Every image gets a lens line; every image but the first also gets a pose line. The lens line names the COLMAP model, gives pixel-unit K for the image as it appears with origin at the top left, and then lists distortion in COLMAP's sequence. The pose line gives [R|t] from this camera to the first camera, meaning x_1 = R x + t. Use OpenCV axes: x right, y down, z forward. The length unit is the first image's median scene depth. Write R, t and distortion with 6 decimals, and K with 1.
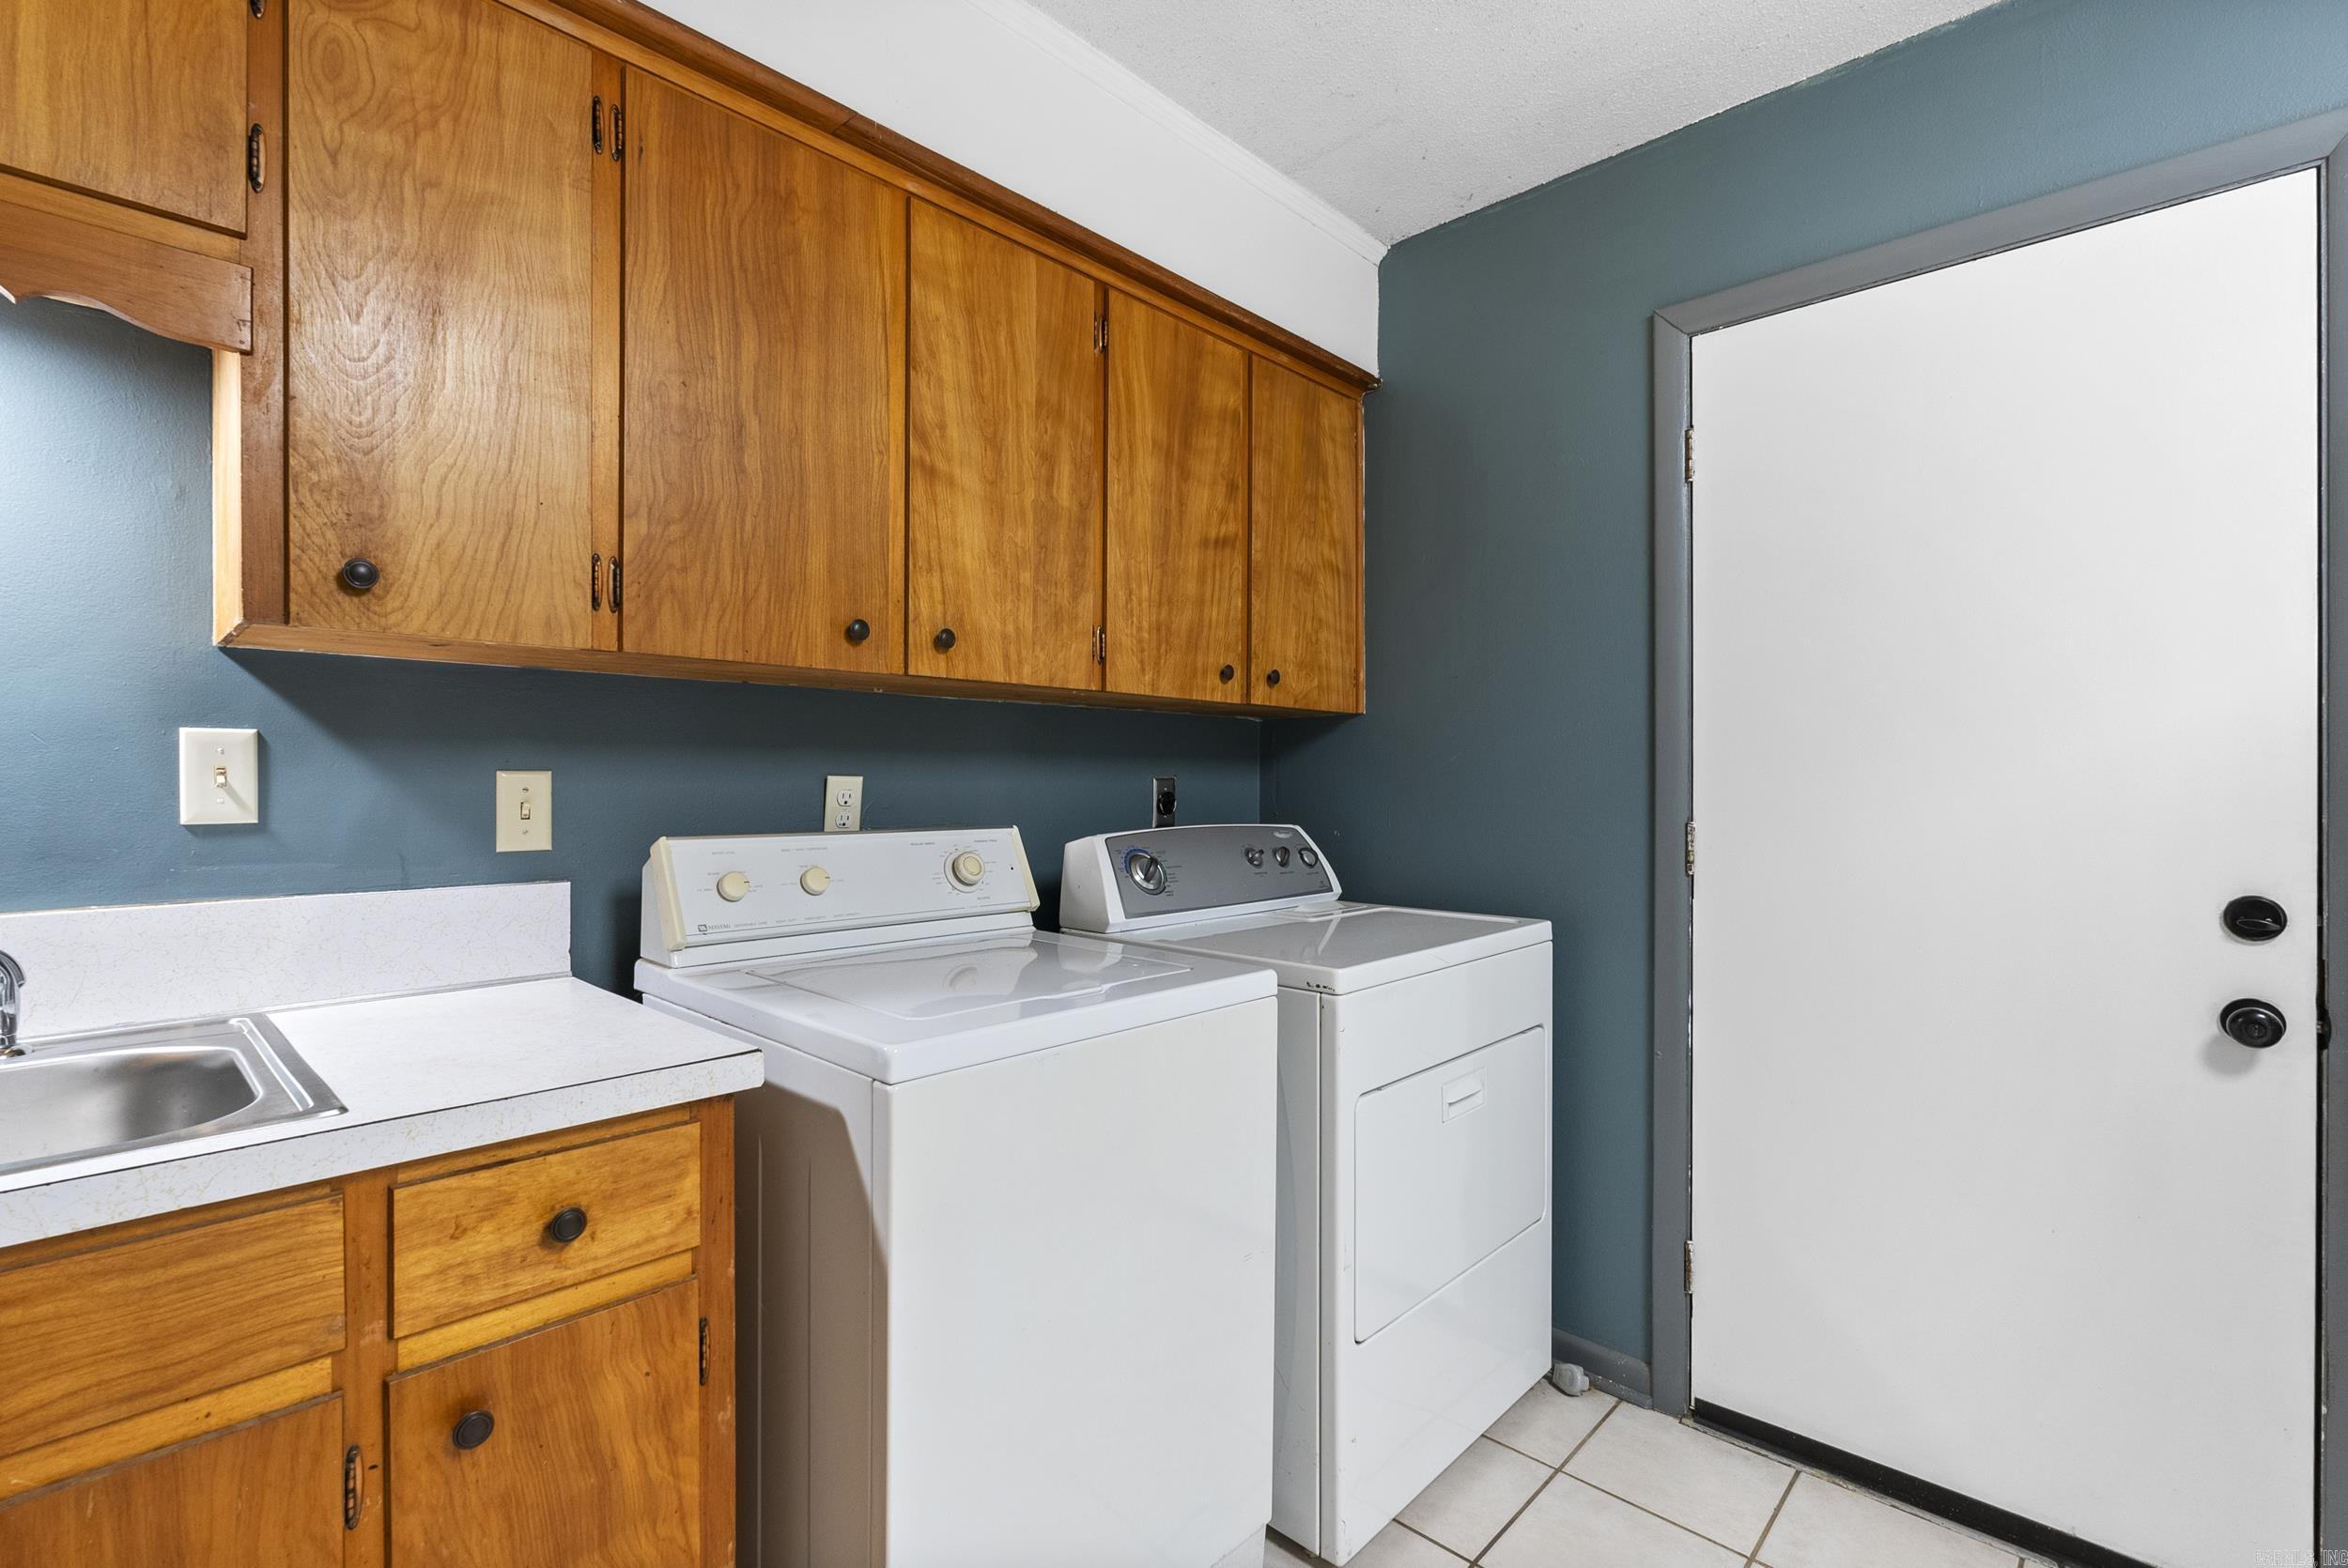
lens RADIAL K [[1048.6, 0, 1174.5], [0, 1048.6, 786.1], [0, 0, 1]] dist [-0.001921, -0.000862]
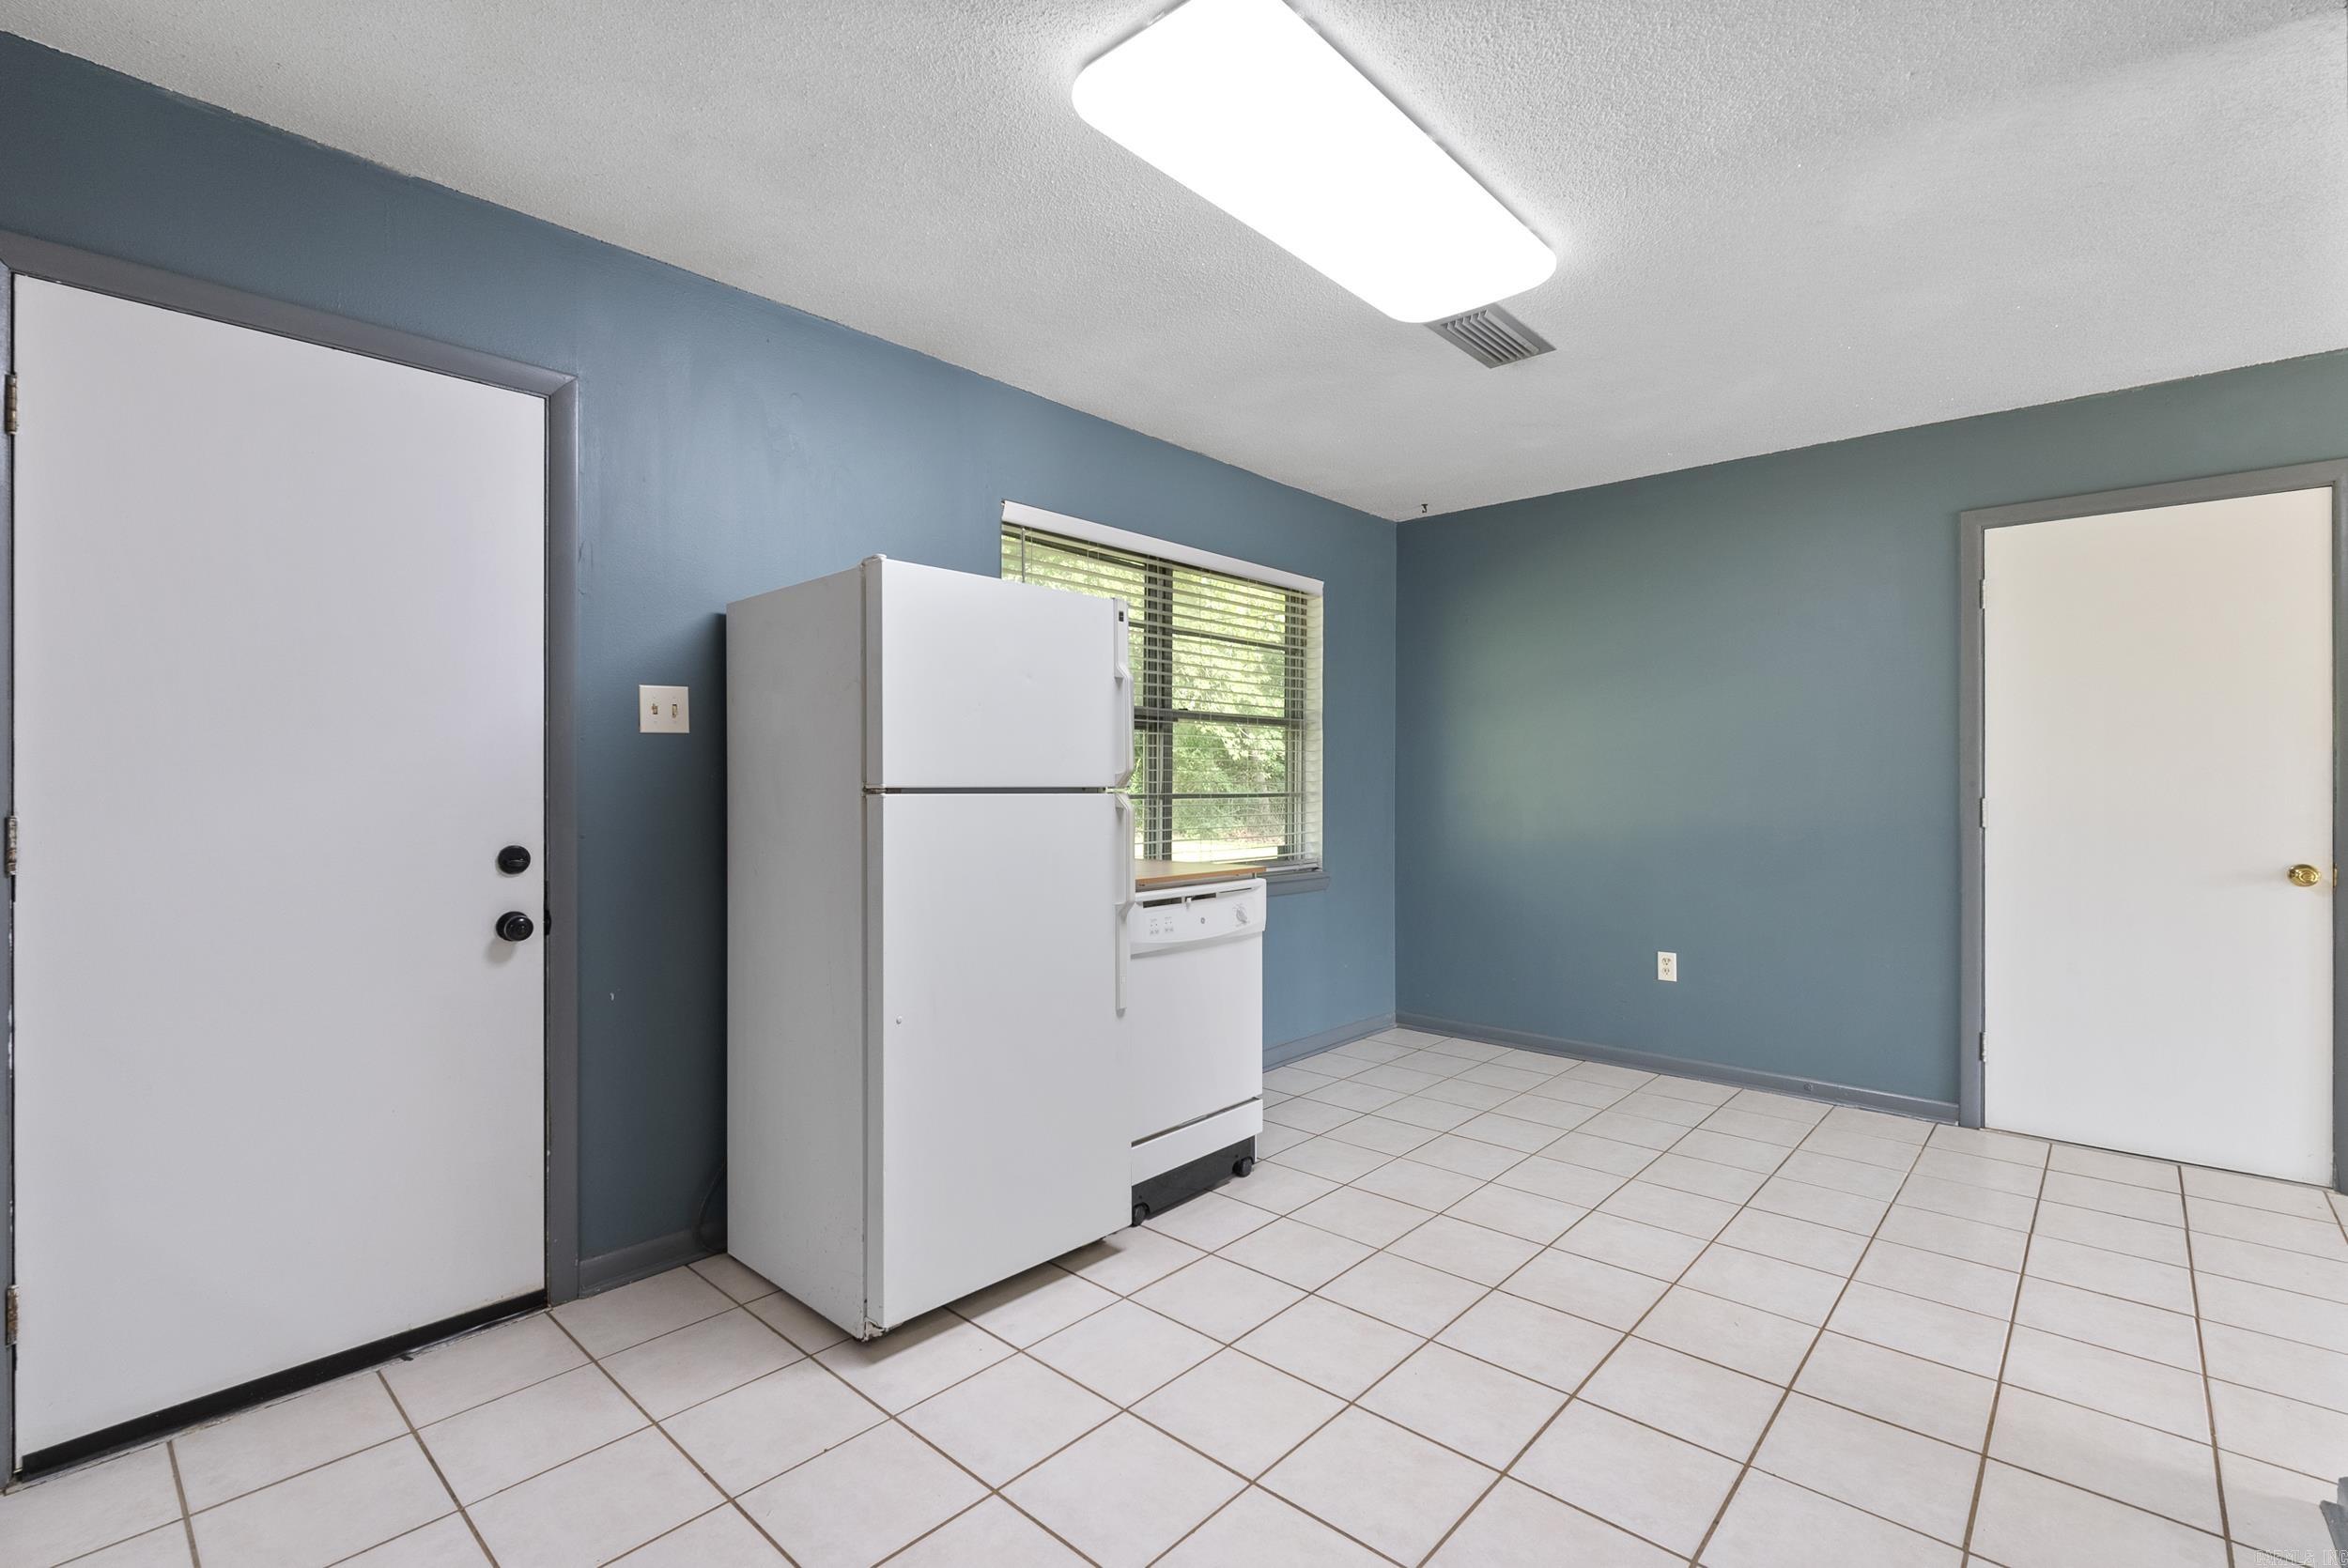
lens RADIAL K [[1053.0, 0, 1178.5], [0, 1053.0, 779.4], [0, 0, 1]] dist [-0.003352, -0.000058]
pose [[-0.019802, -0.003284, 0.999799, -0.635495], [0.001224, 0.999994, 0.003309, 0.002156], [-0.999803, 0.001290, -0.019798, 0.040620]]
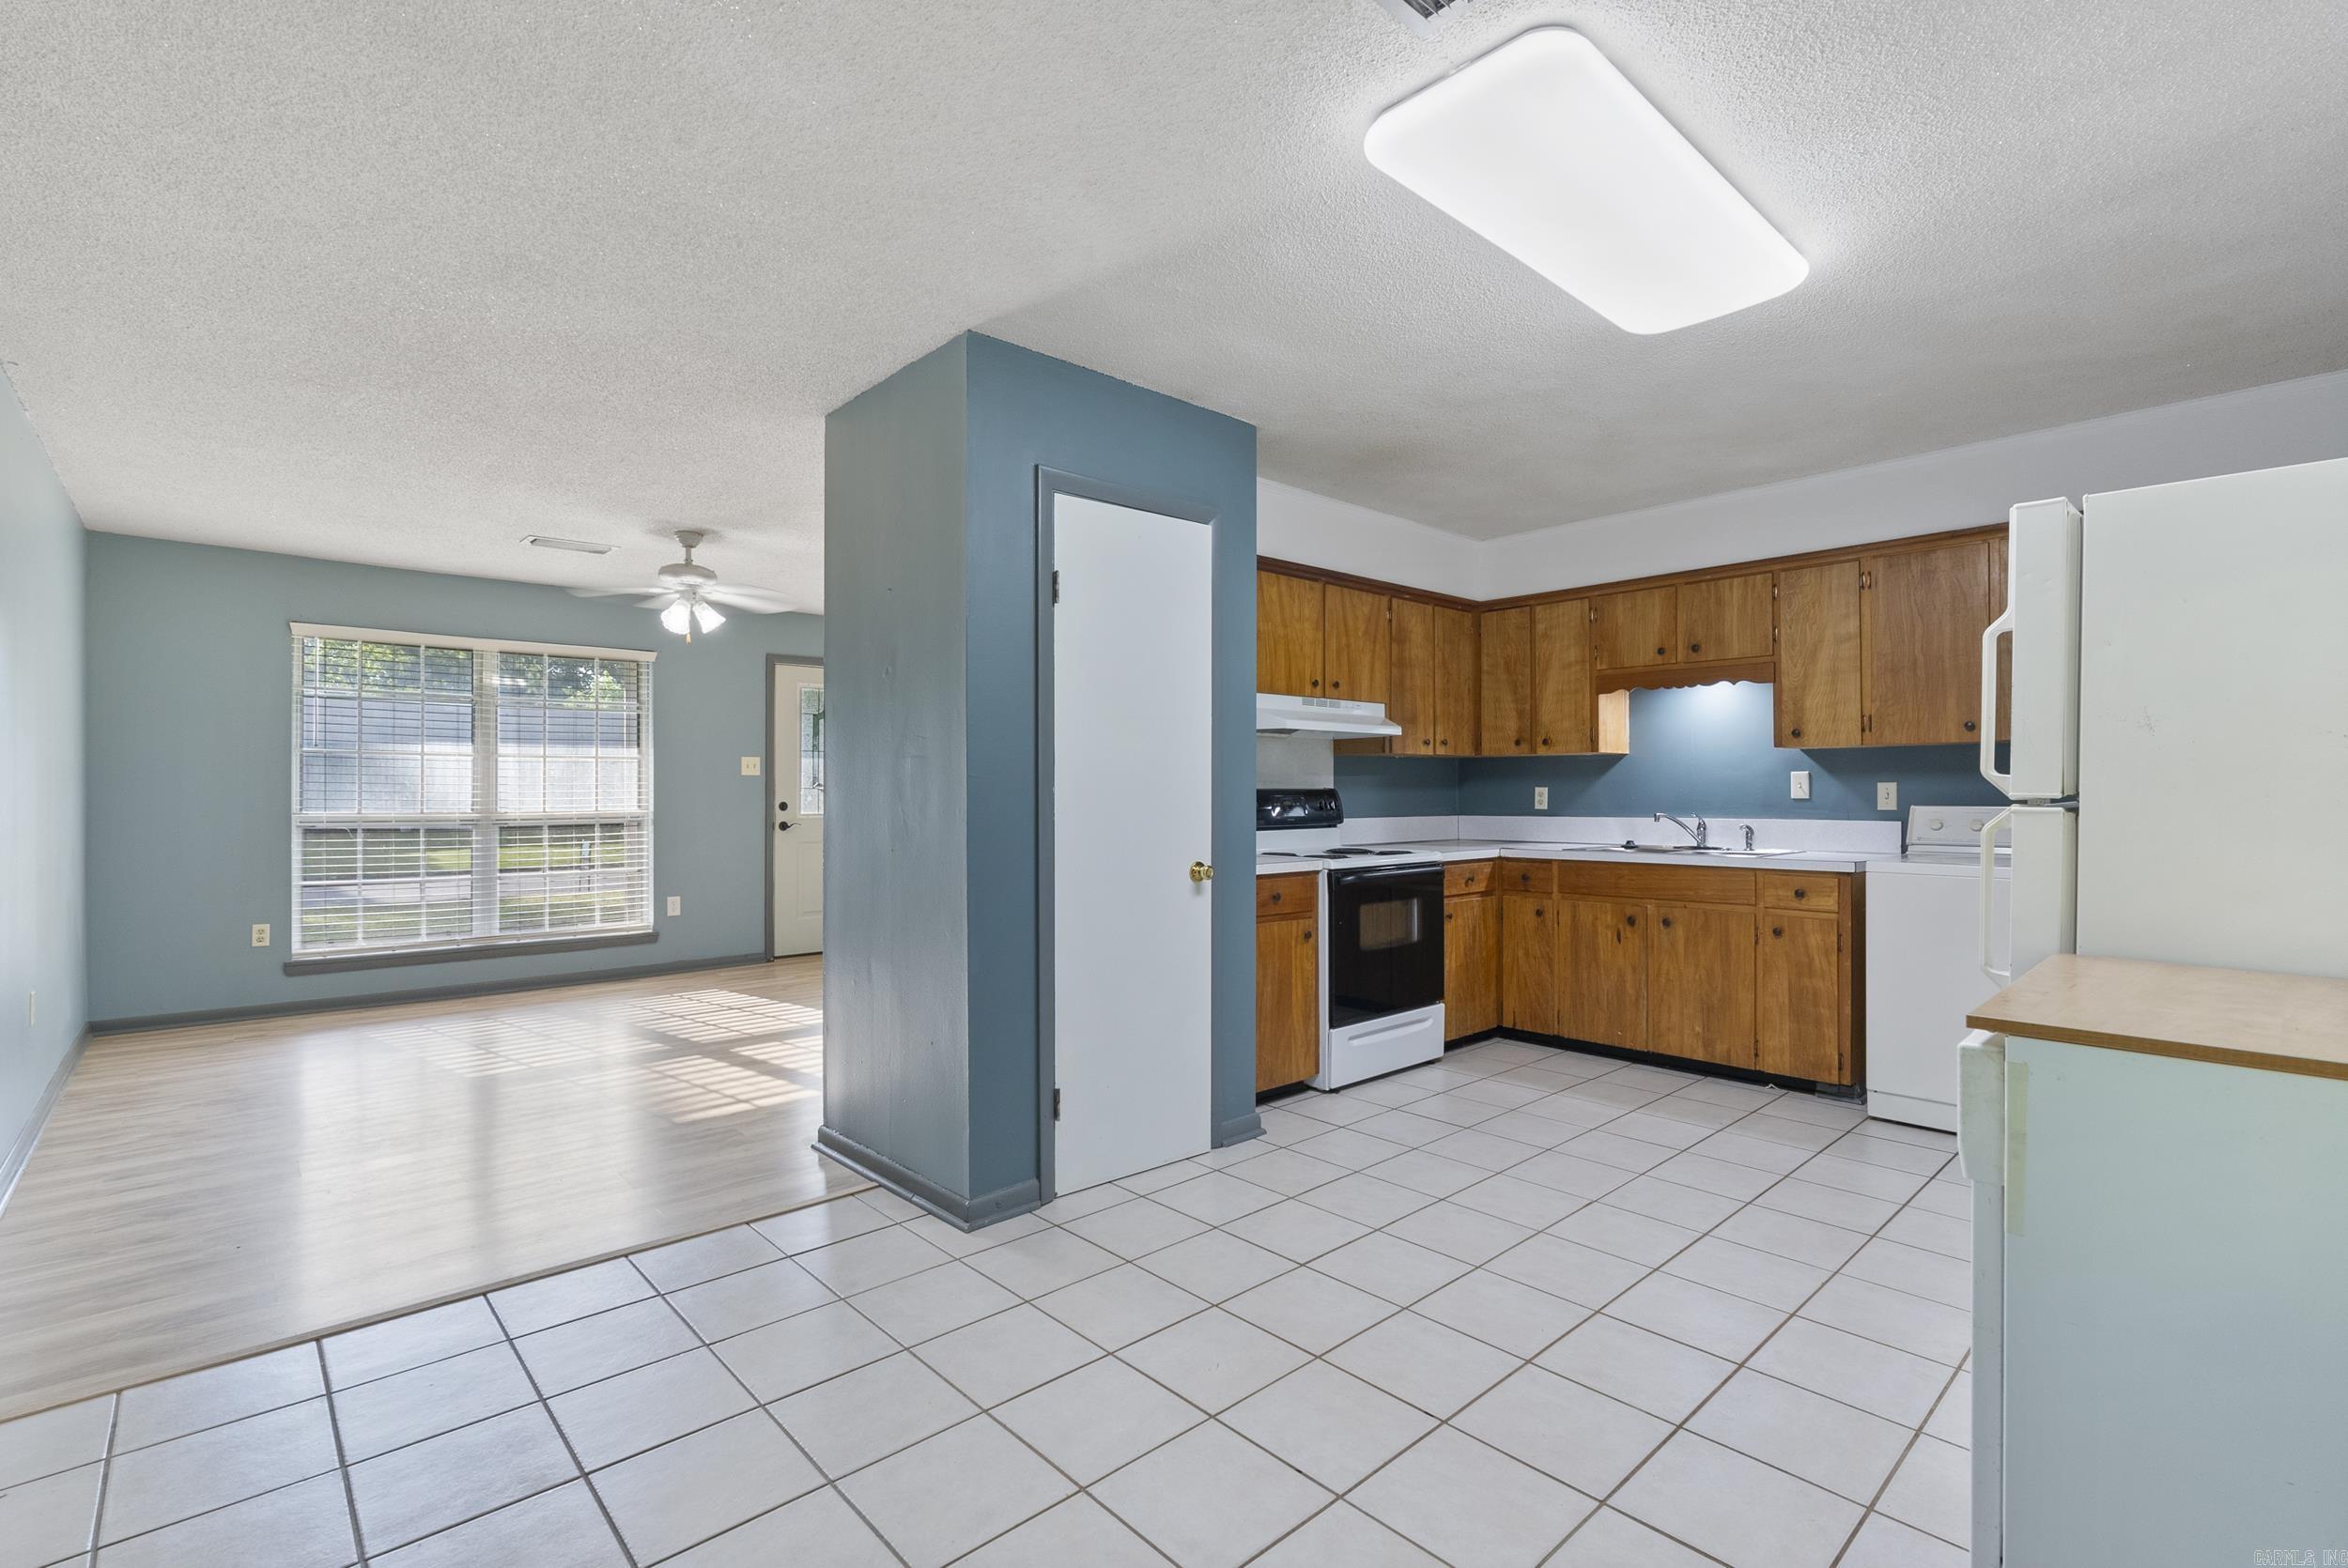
lens RADIAL K [[1048.6, 0, 1174.5], [0, 1048.6, 786.1], [0, 0, 1]] dist [-0.001921, -0.000862]
pose [[-0.083466, -0.008360, -0.996476, 2.739235], [0.000086, 0.999965, -0.008397, 0.024797], [0.996511, -0.000787, -0.083462, -0.807719]]
